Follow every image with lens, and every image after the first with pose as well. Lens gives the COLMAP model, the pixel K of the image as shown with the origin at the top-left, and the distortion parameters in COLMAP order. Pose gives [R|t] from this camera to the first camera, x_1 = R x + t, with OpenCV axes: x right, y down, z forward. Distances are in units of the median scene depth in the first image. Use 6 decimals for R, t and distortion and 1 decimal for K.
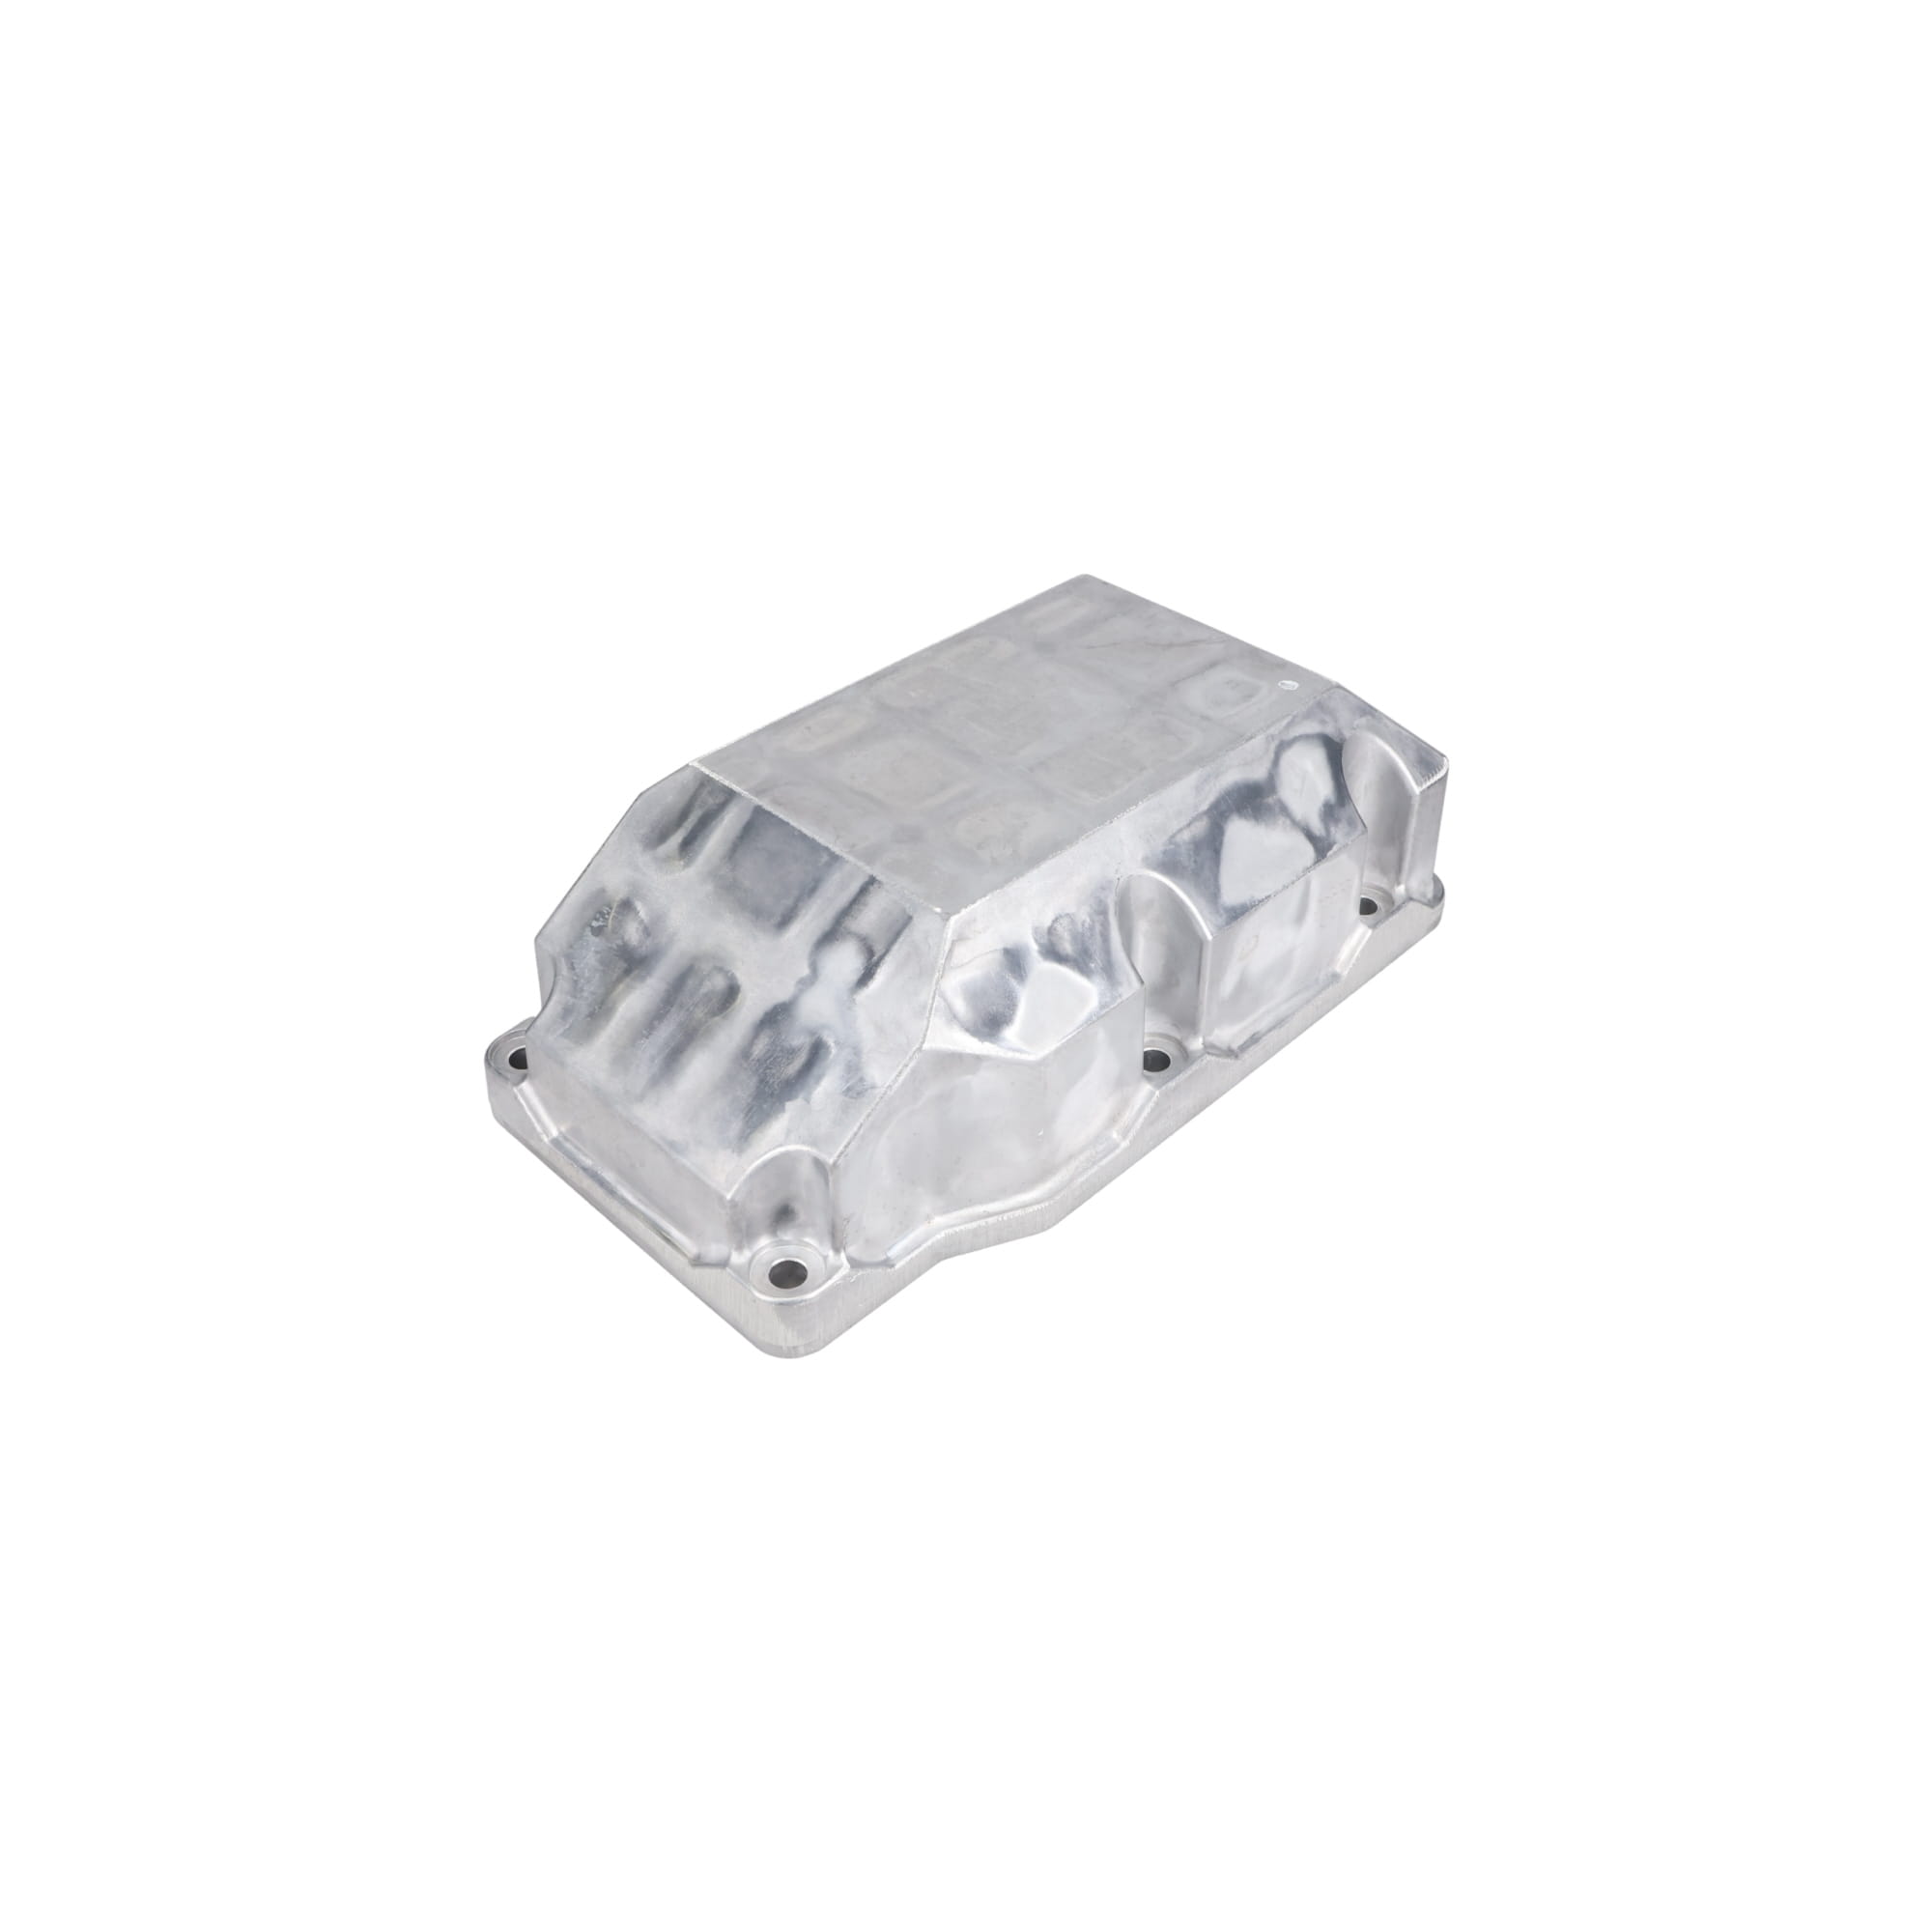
lens RADIAL K [[1754.5, 0, 966.0], [0, 1754.5, 966.0], [0, 0, 1]] dist [-0.012047, -0.000856]
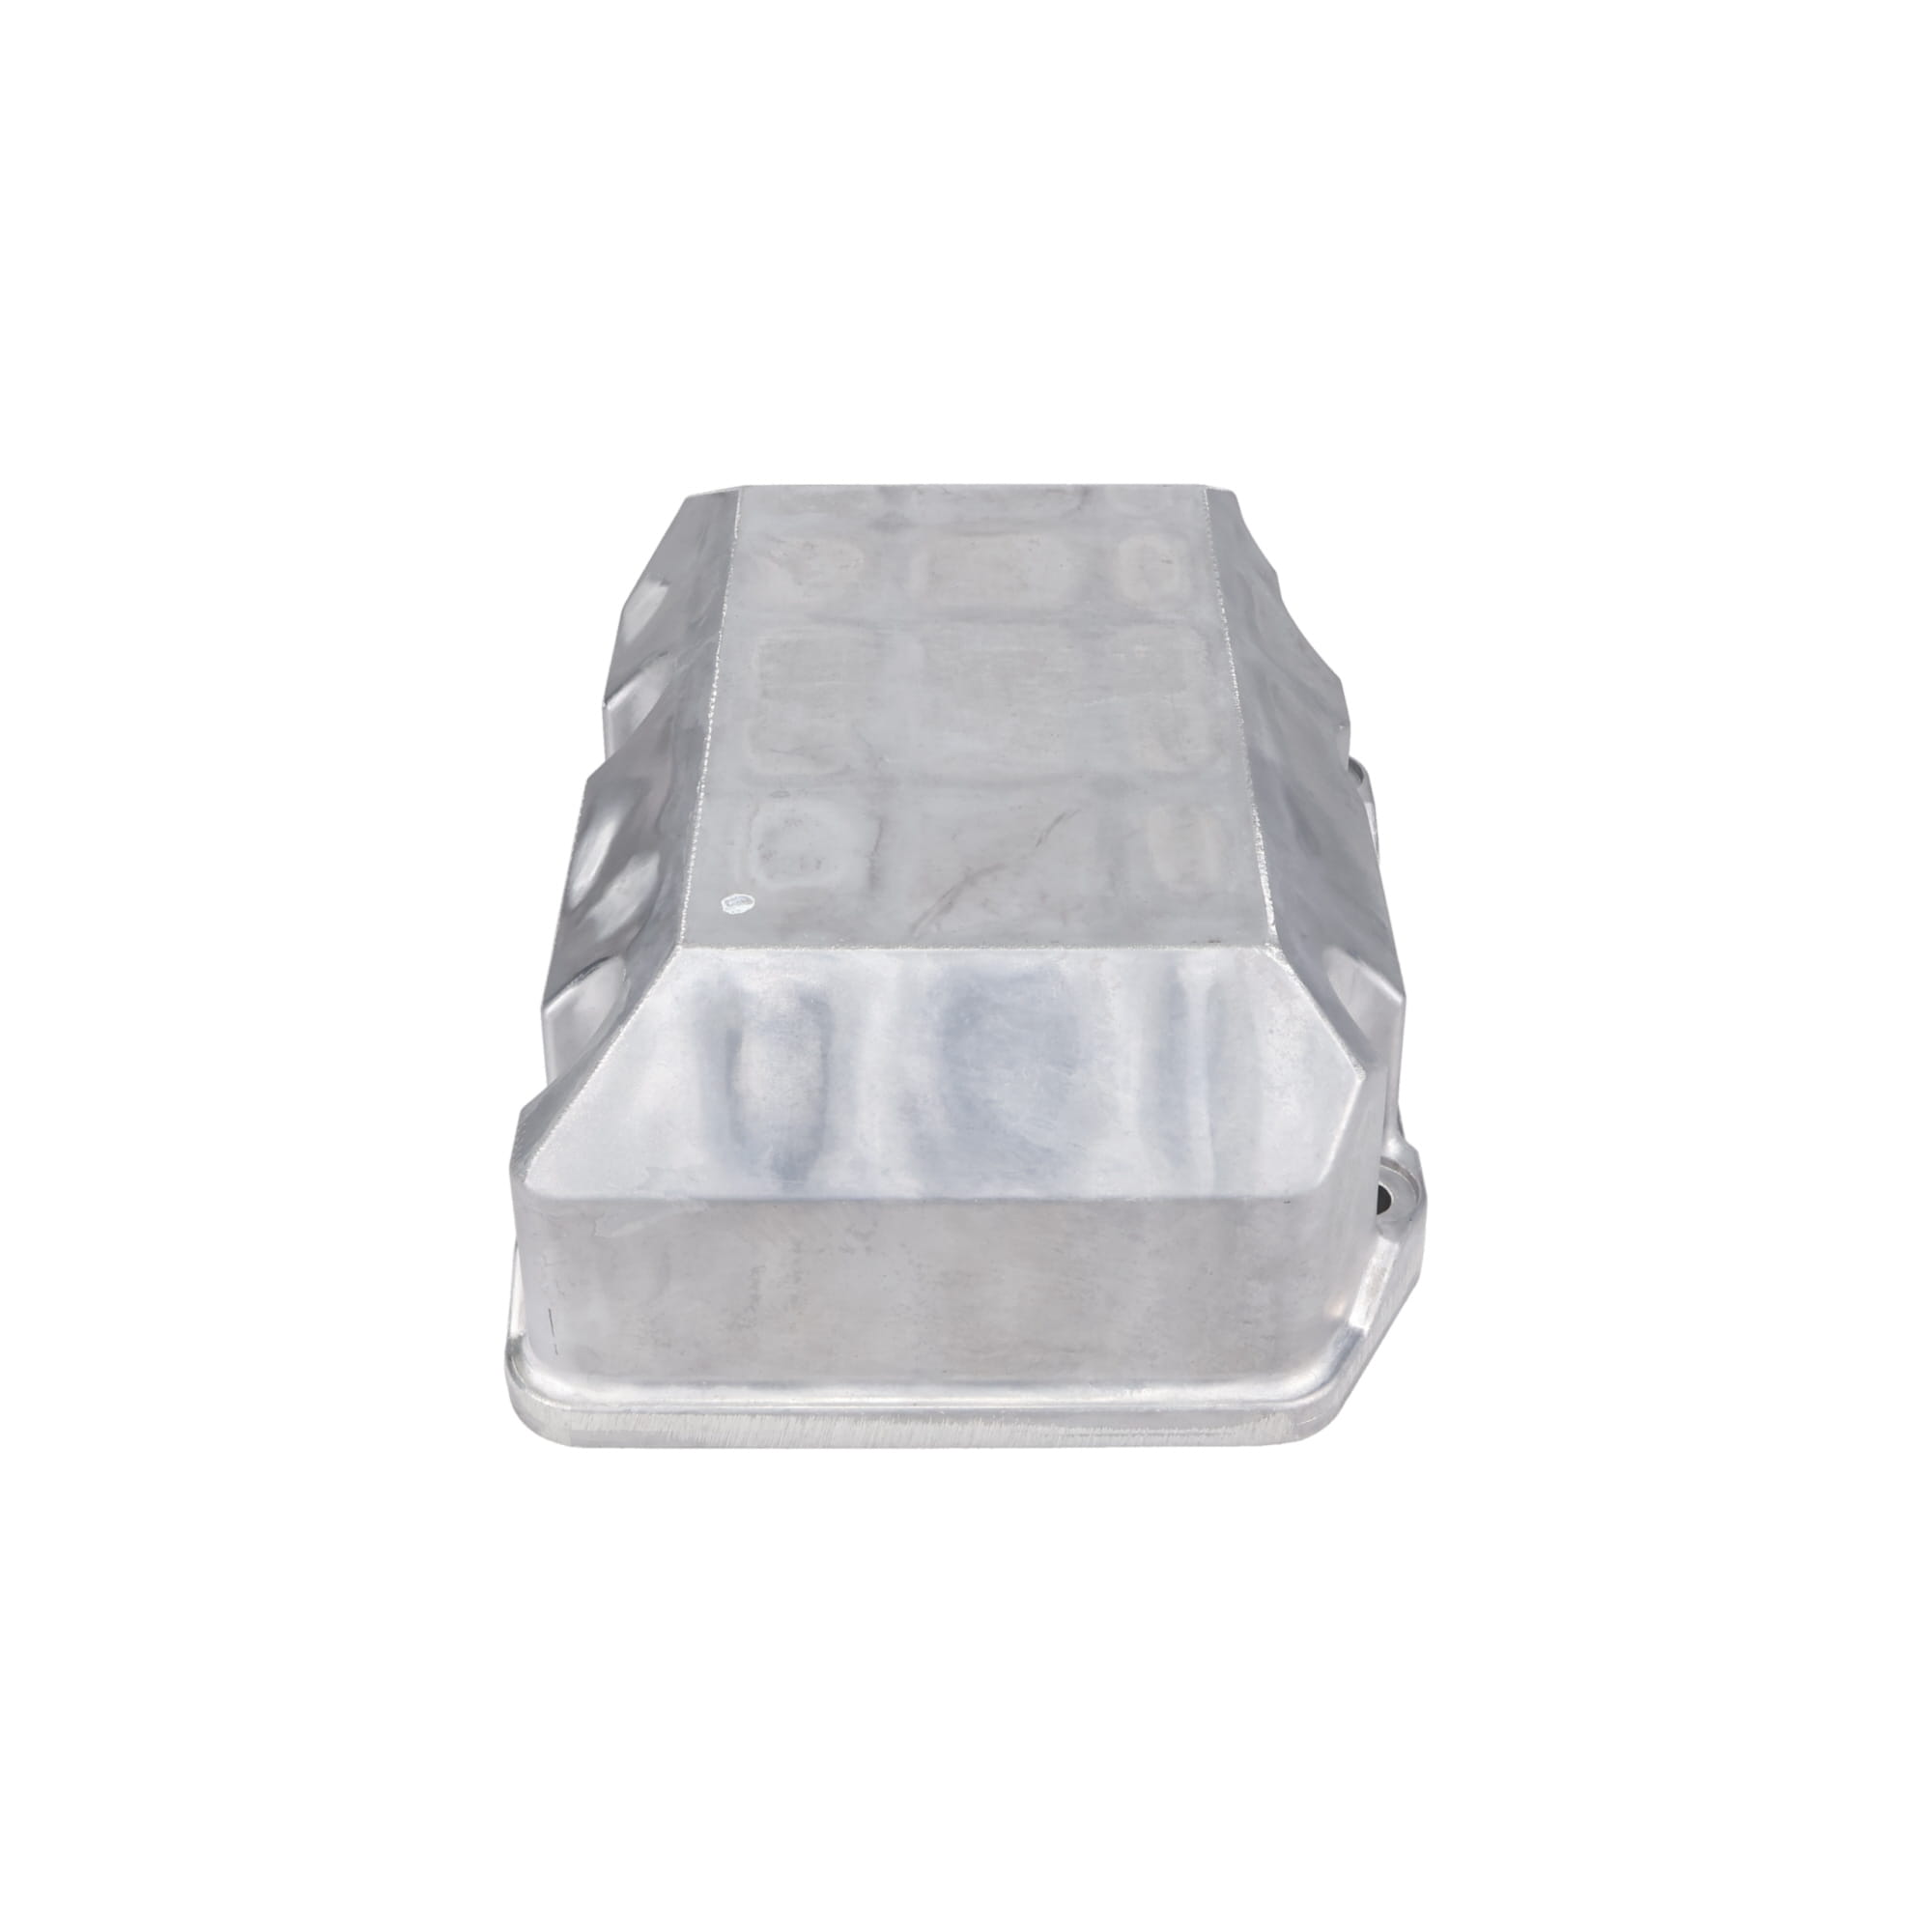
lens RADIAL K [[2460.4, 0, 966.0], [0, 2460.4, 966.0], [0, 0, 1]] dist [-0.024874, -0.010112]
pose [[-0.711371, 0.439261, -0.548635, 0.641602], [-0.443307, 0.325308, 0.835257, -0.949823], [0.545371, 0.837391, -0.036688, 1.188773]]
